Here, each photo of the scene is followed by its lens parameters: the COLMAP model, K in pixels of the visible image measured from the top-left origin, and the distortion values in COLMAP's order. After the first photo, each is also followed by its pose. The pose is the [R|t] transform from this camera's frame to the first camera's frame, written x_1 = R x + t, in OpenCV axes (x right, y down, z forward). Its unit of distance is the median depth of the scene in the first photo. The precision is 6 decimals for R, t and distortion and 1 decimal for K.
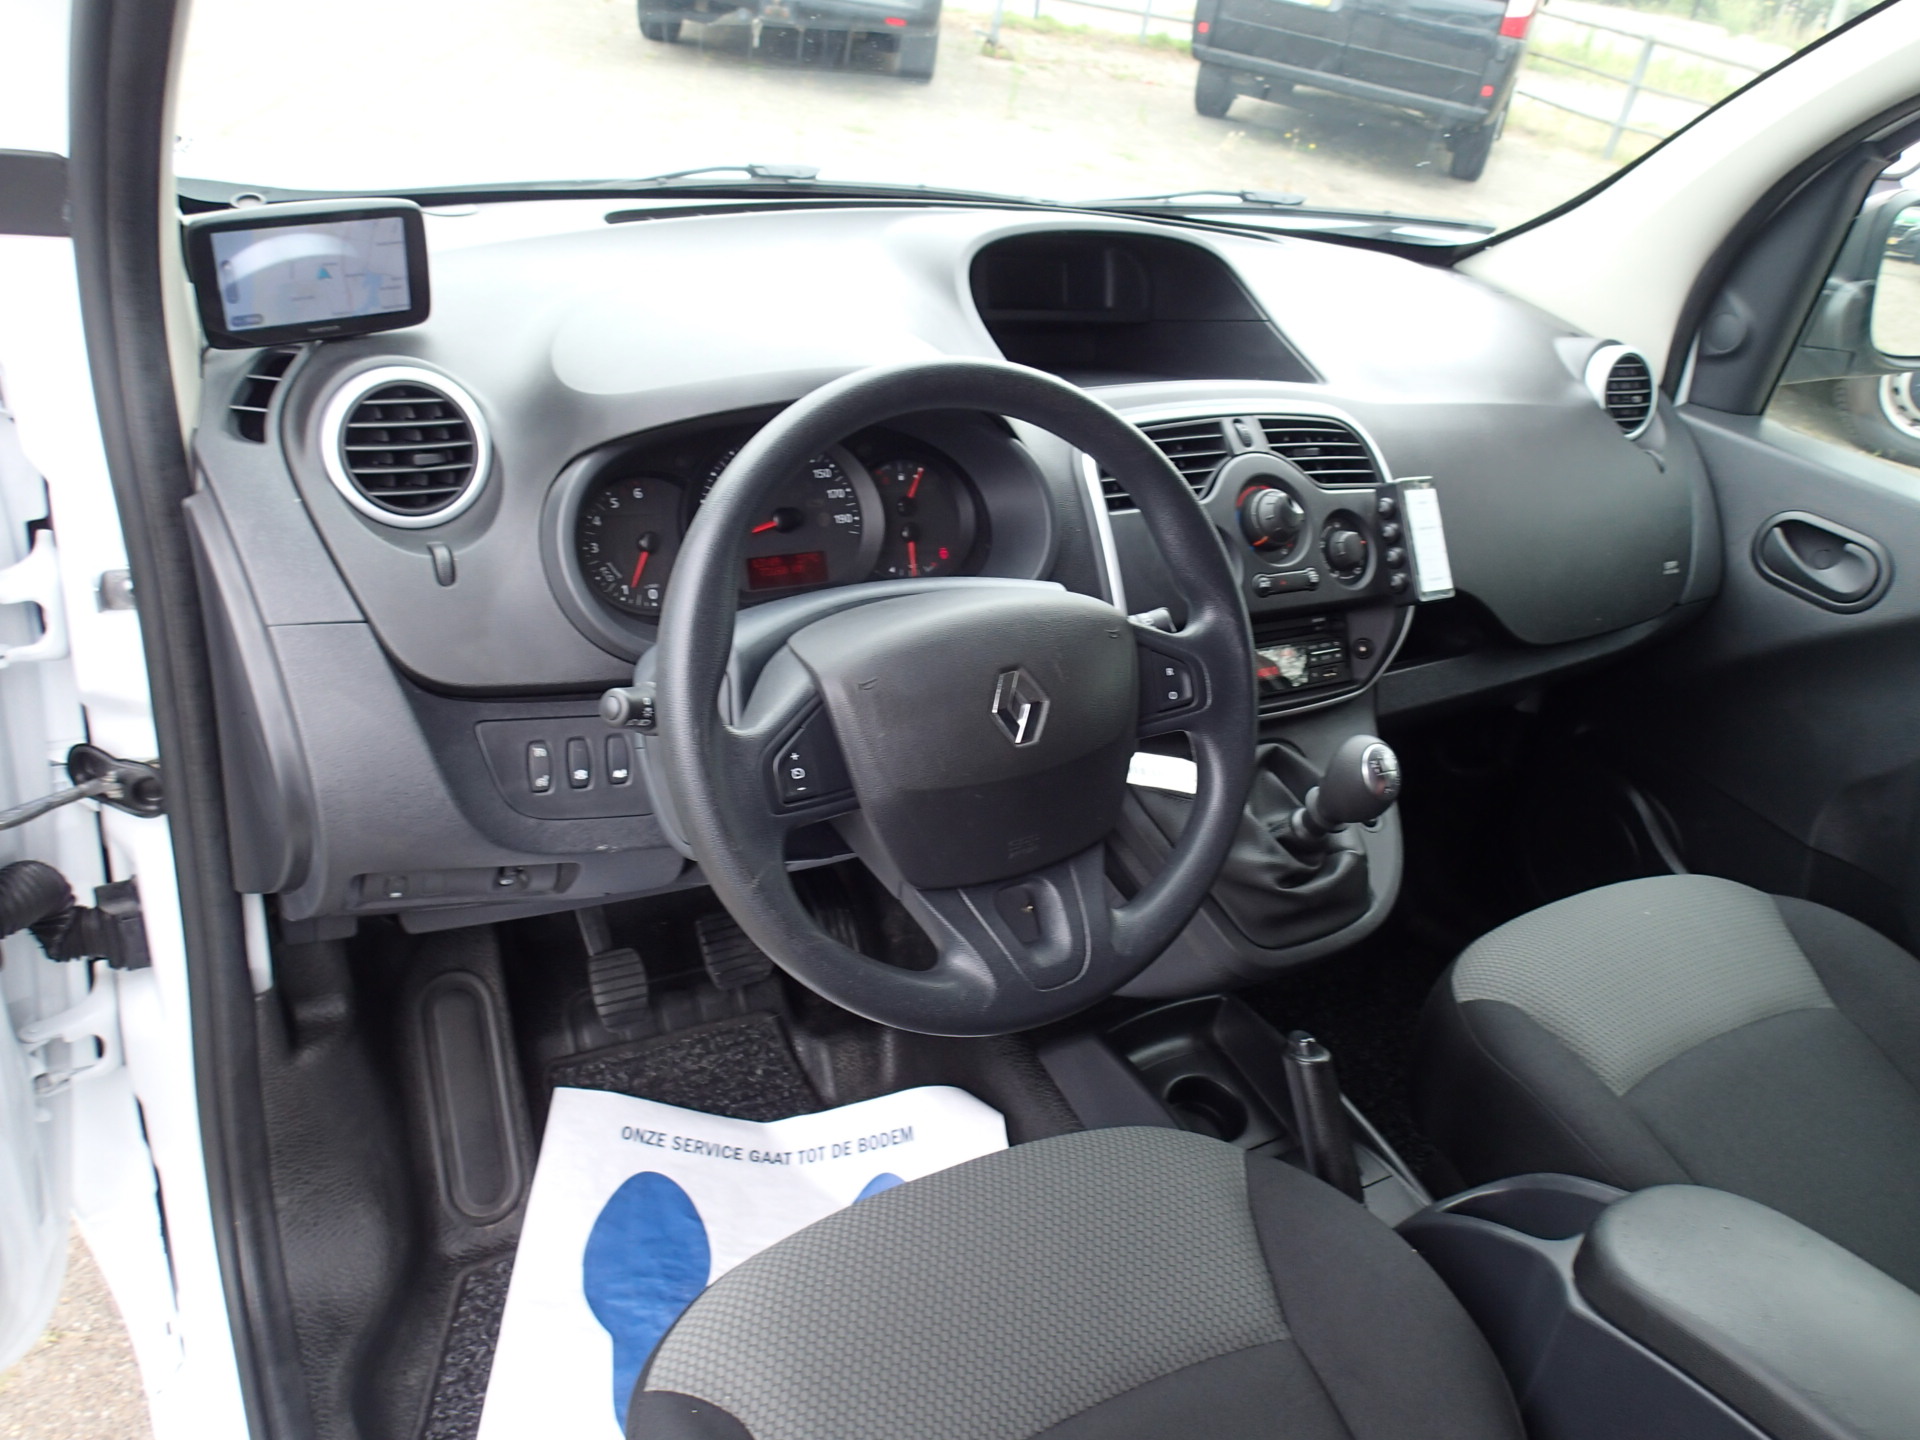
lens RADIAL K [[1421.7, 0, 949.0], [0, 1421.7, 705.9], [0, 0, 1]] dist [0.013750, -0.012549]
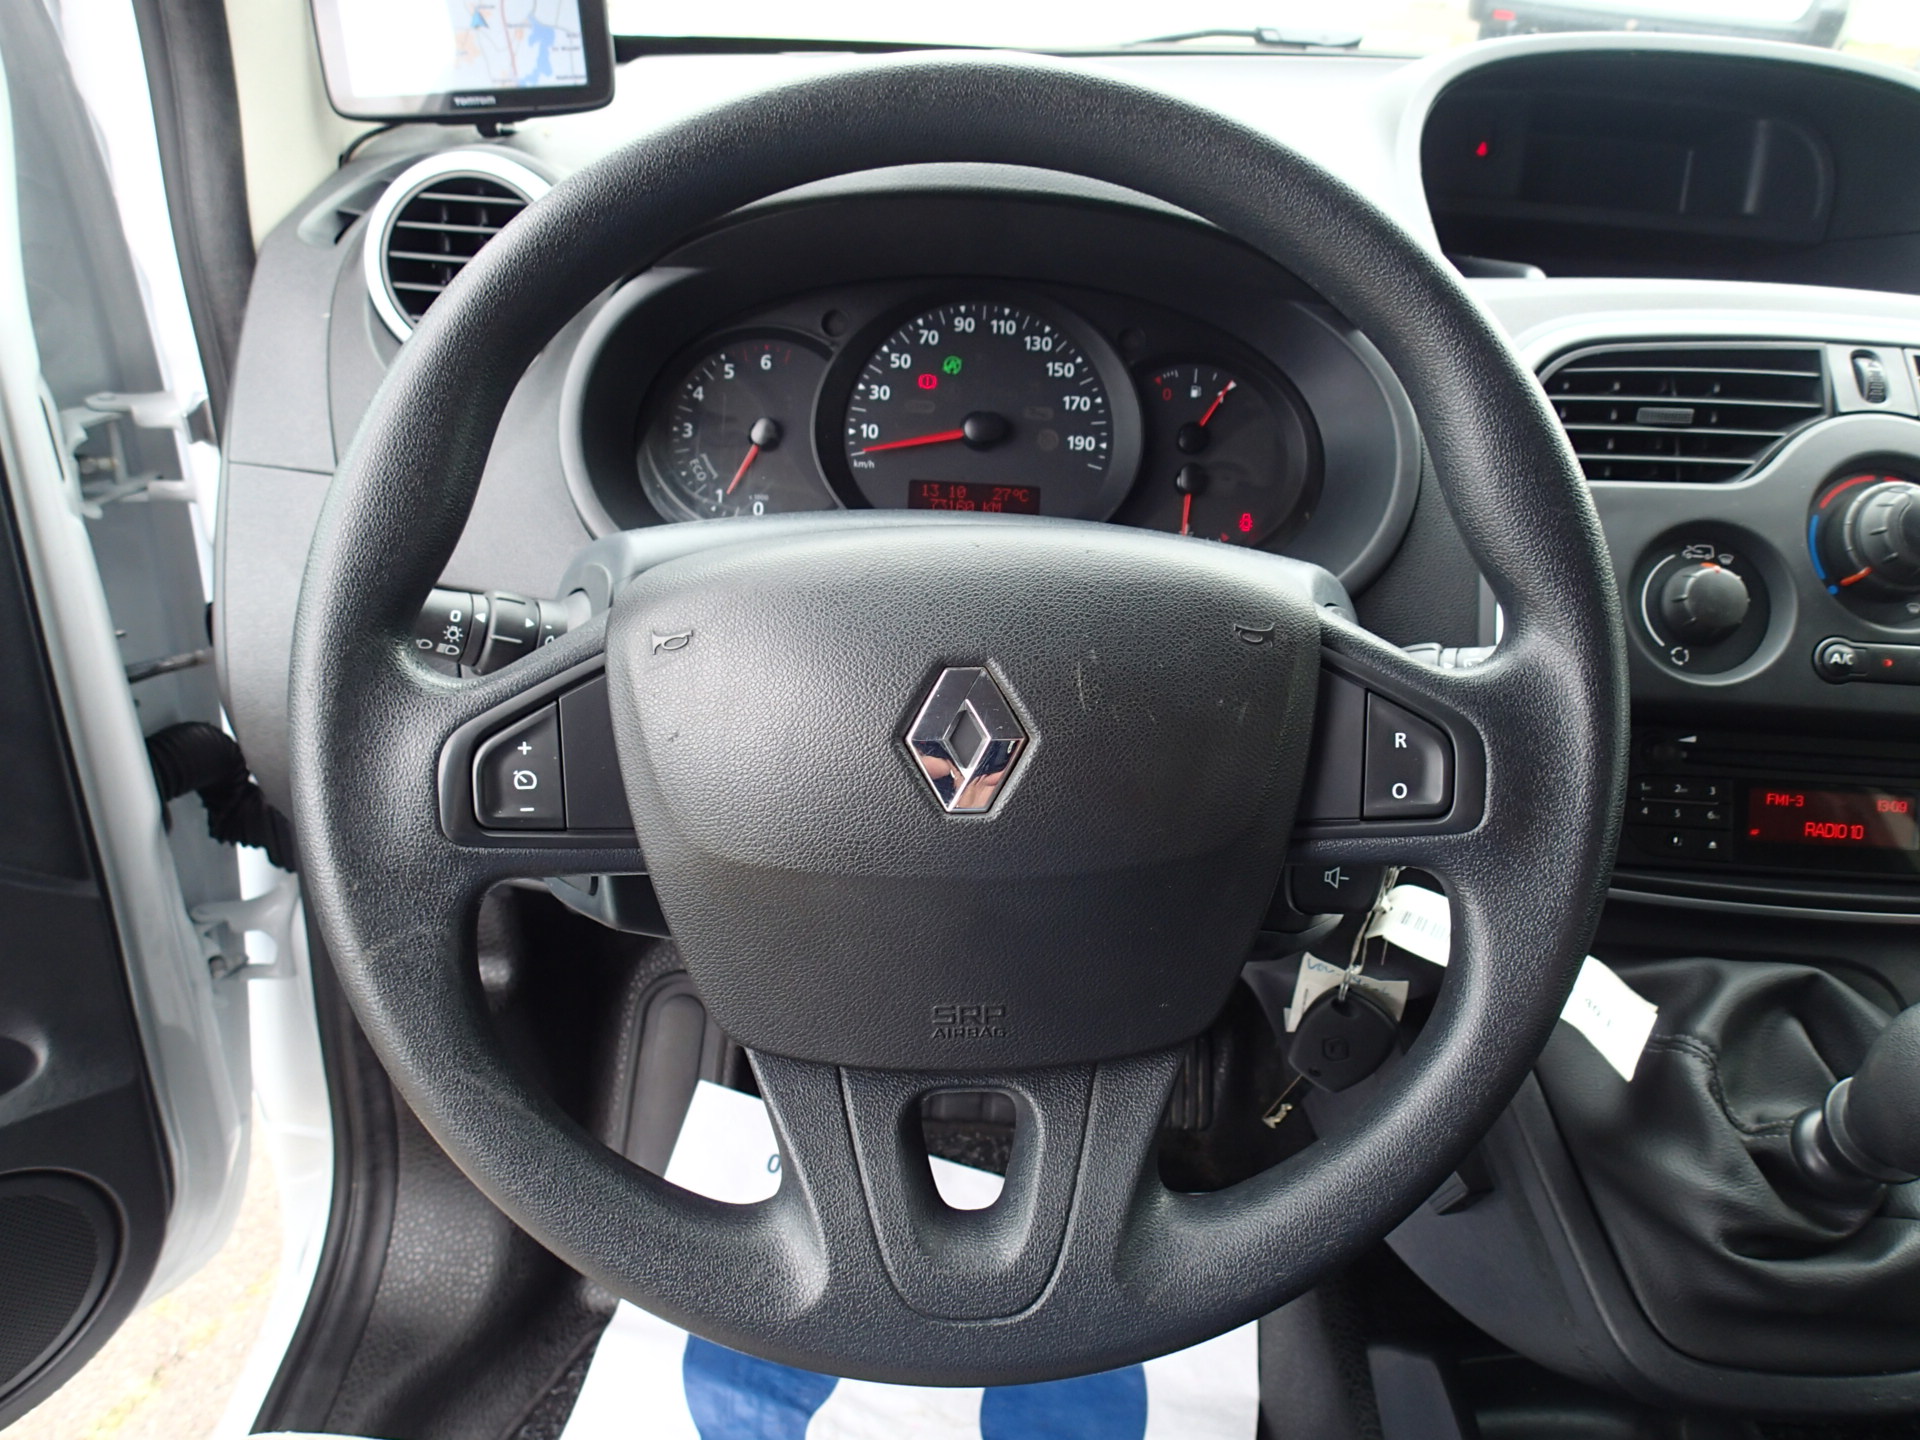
lens RADIAL K [[1421.7, 0, 966.7], [0, 1421.7, 704.4], [0, 0, 1]] dist [0.013750, -0.012549]
pose [[0.863705, 0.181429, -0.470209, 0.196345], [-0.197637, 0.980158, 0.015161, -0.015095], [0.463630, 0.079836, 0.882425, 0.404016]]
